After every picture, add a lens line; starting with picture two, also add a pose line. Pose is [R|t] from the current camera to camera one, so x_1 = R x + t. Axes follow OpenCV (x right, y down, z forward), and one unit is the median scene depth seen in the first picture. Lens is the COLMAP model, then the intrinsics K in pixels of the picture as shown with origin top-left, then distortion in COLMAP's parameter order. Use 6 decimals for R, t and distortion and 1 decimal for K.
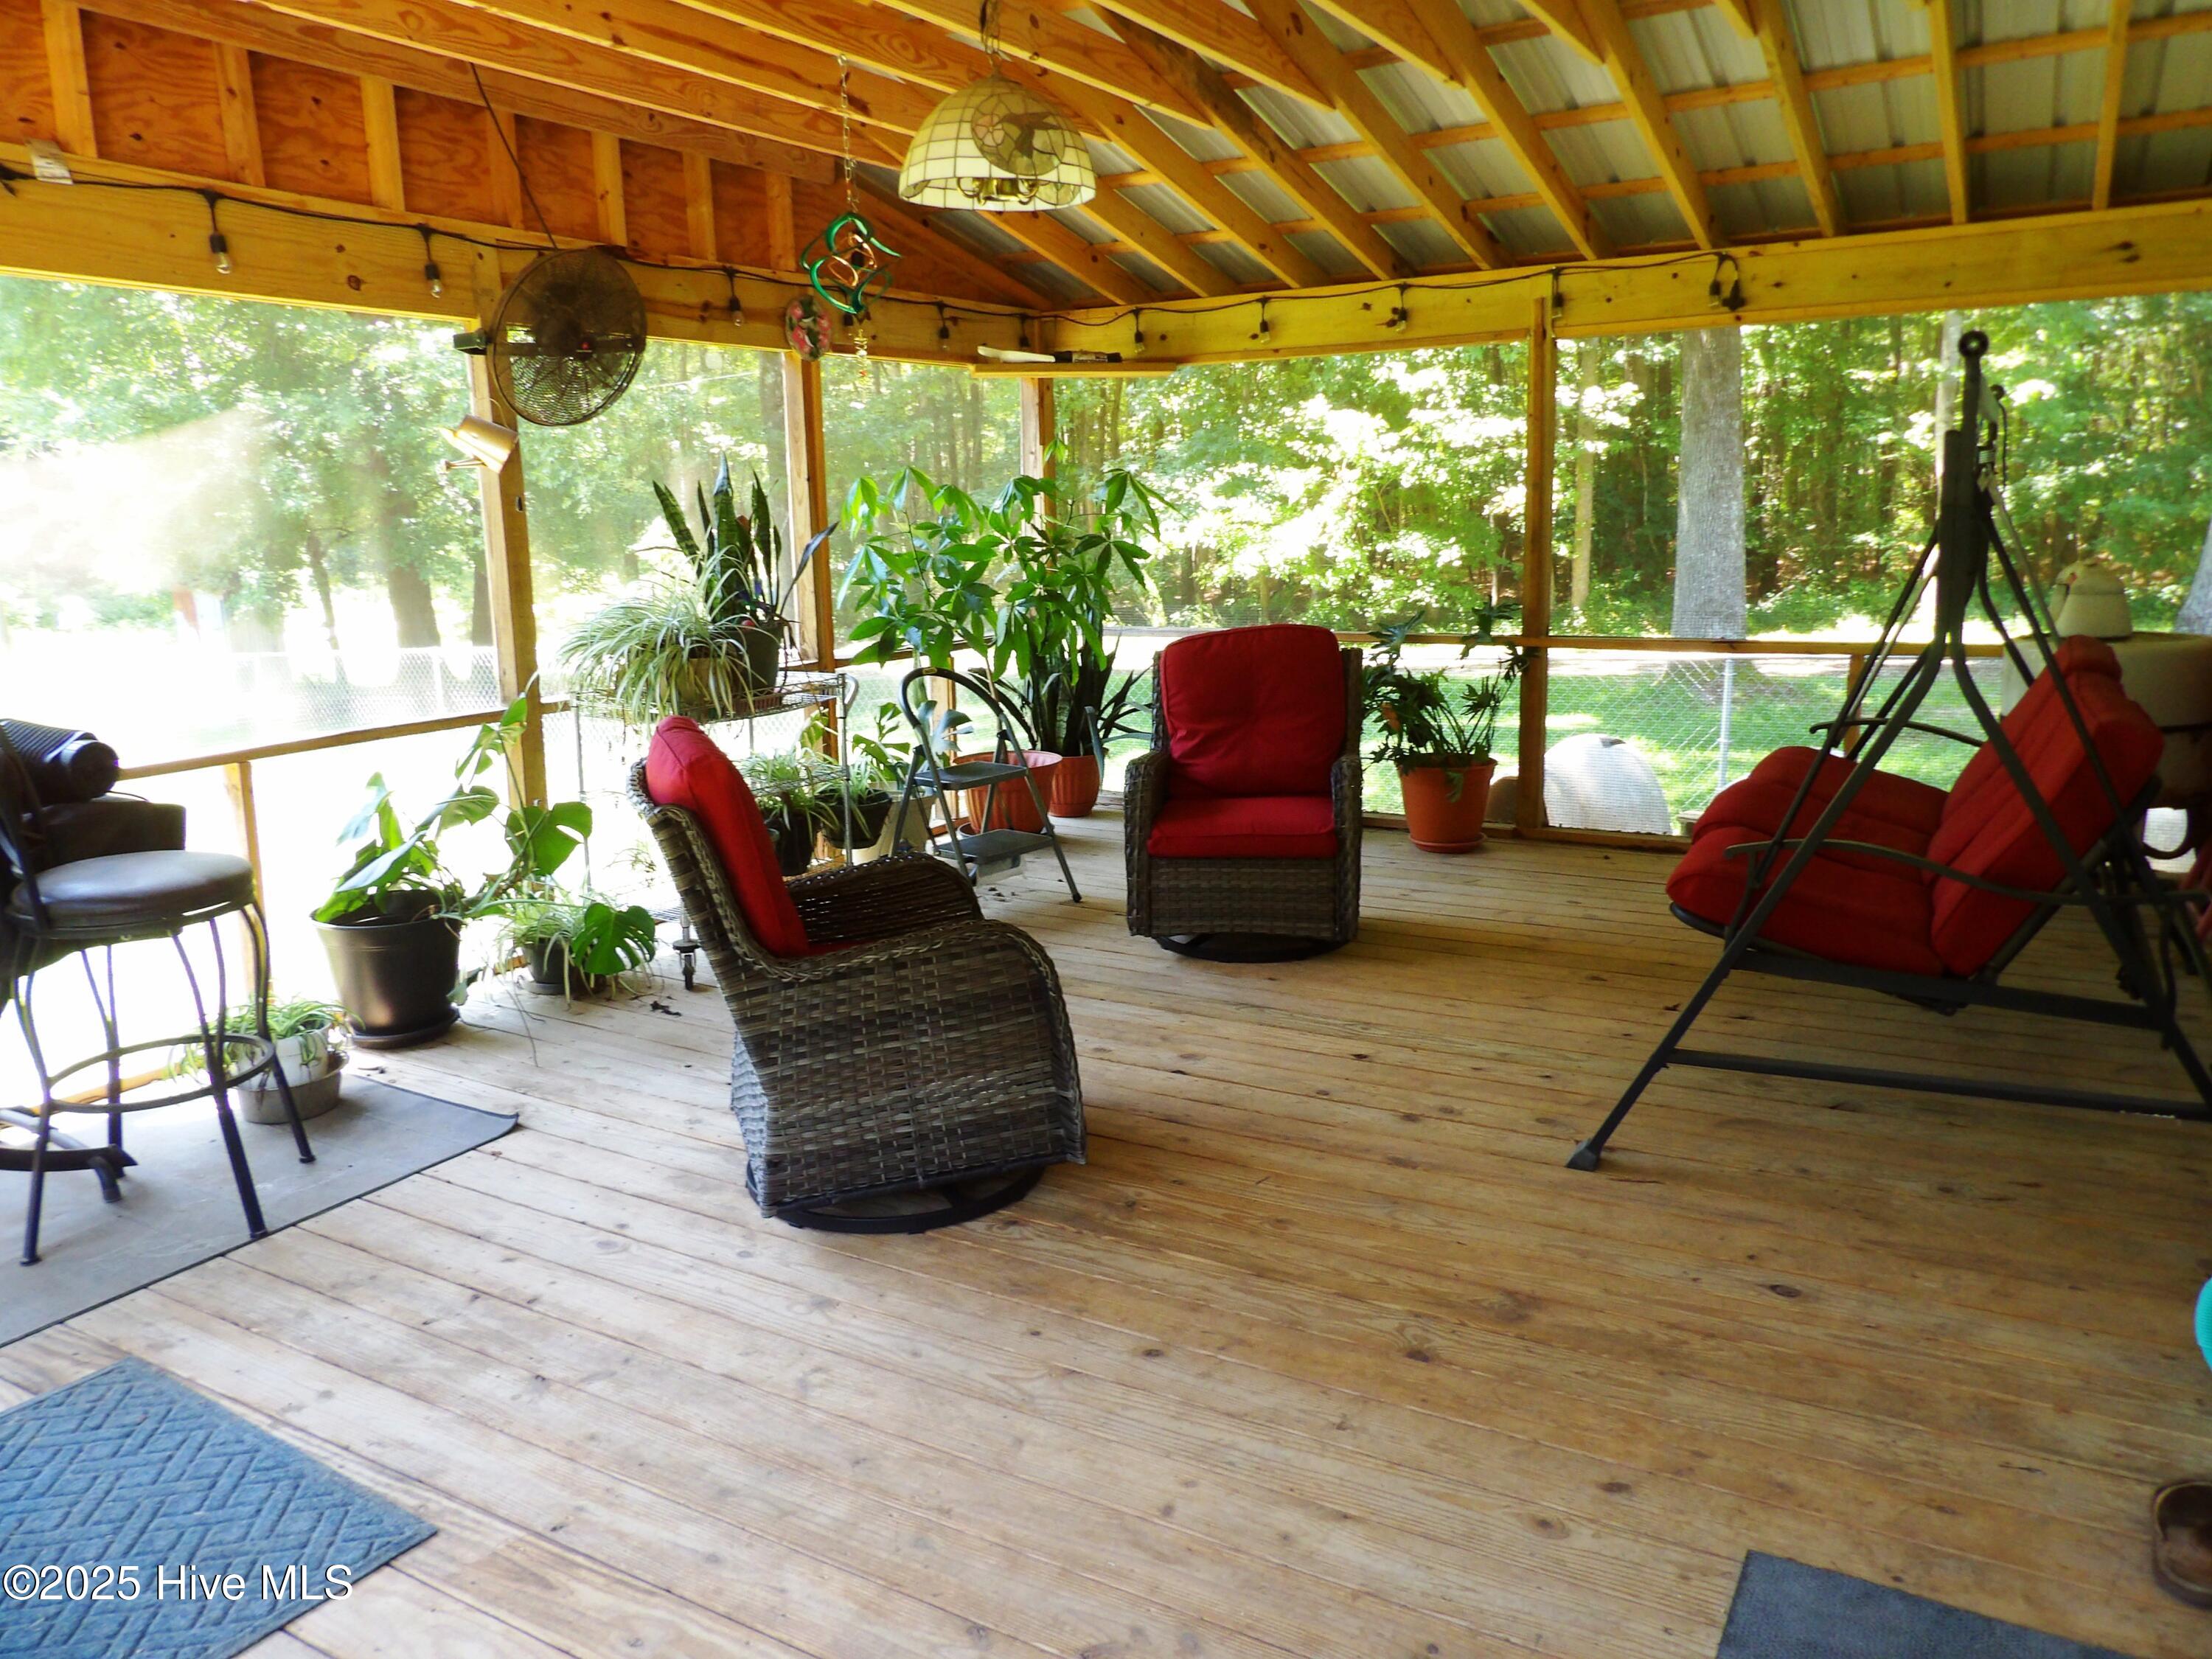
lens RADIAL K [[1579.1, 0, 1107.5], [0, 1579.1, 826.0], [0, 0, 1]] dist [-0.006696, 0.005620]
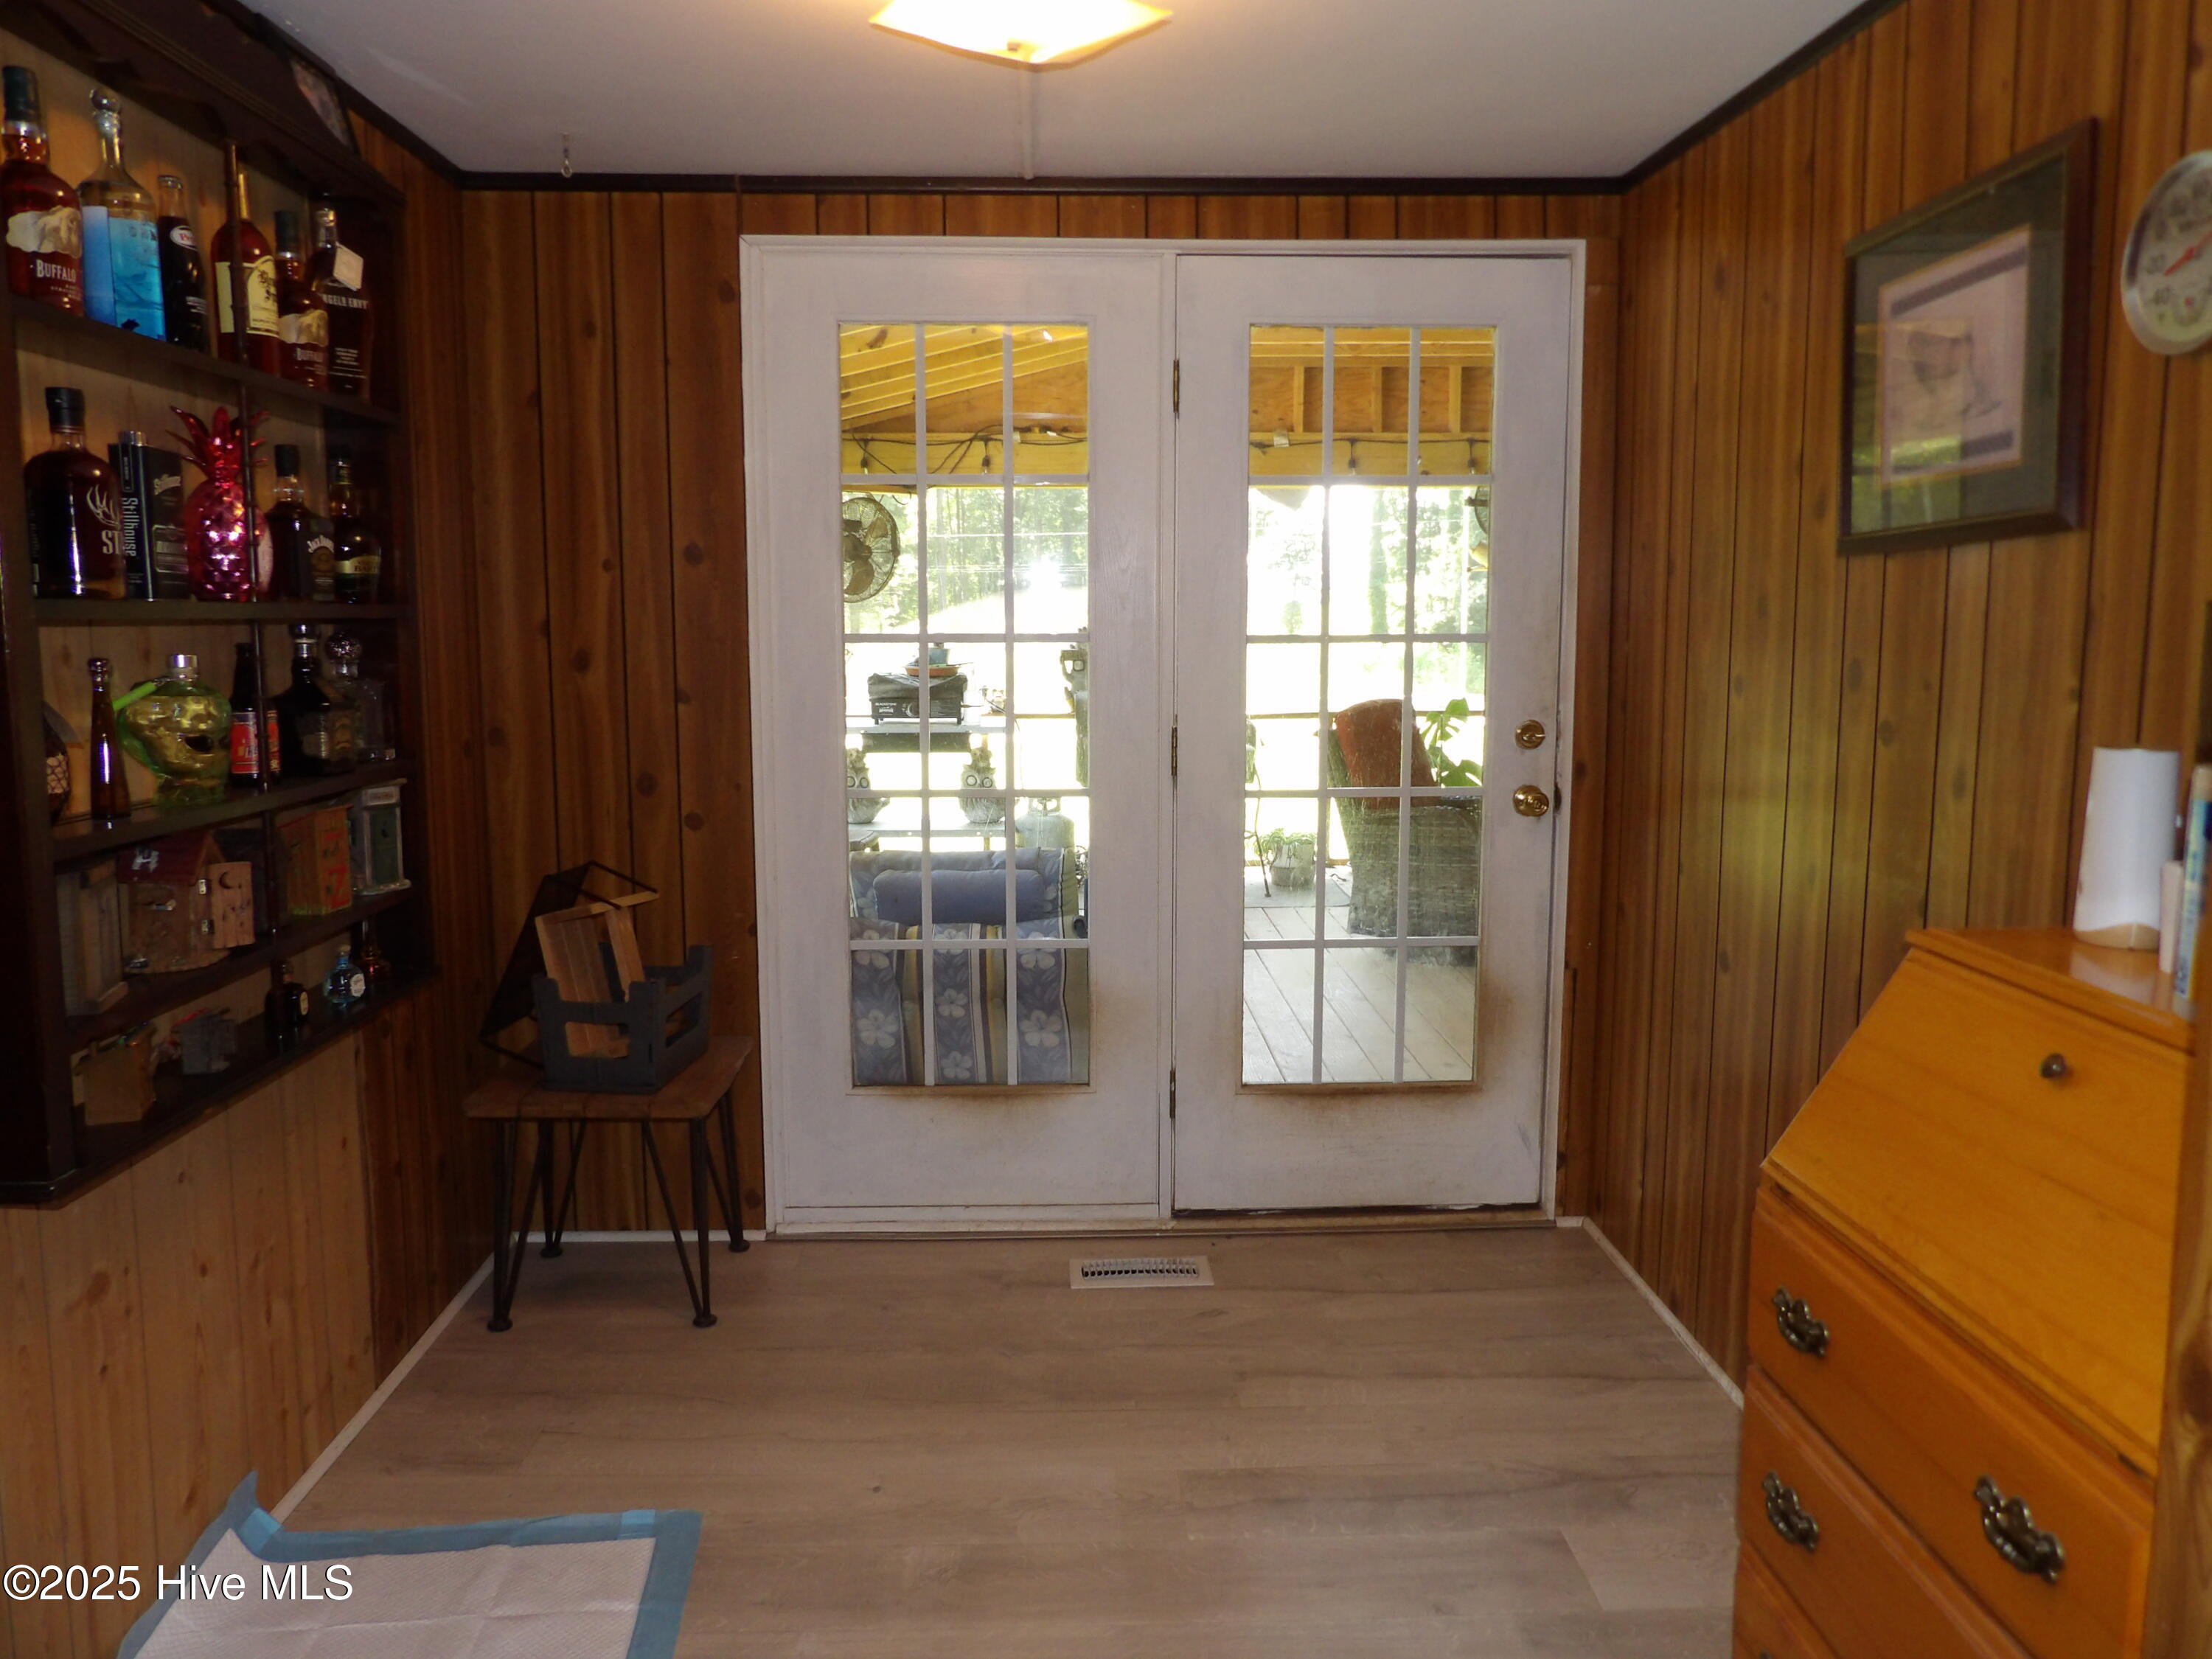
lens RADIAL K [[1579.1, 0, 1105.8], [0, 1579.1, 817.1], [0, 0, 1]] dist [-0.006696, 0.005620]
pose [[0.533762, 0.117592, -0.837419, 1.015509], [-0.166960, 0.985446, 0.031960, 0.066204], [0.828989, 0.122756, 0.545626, -0.314227]]
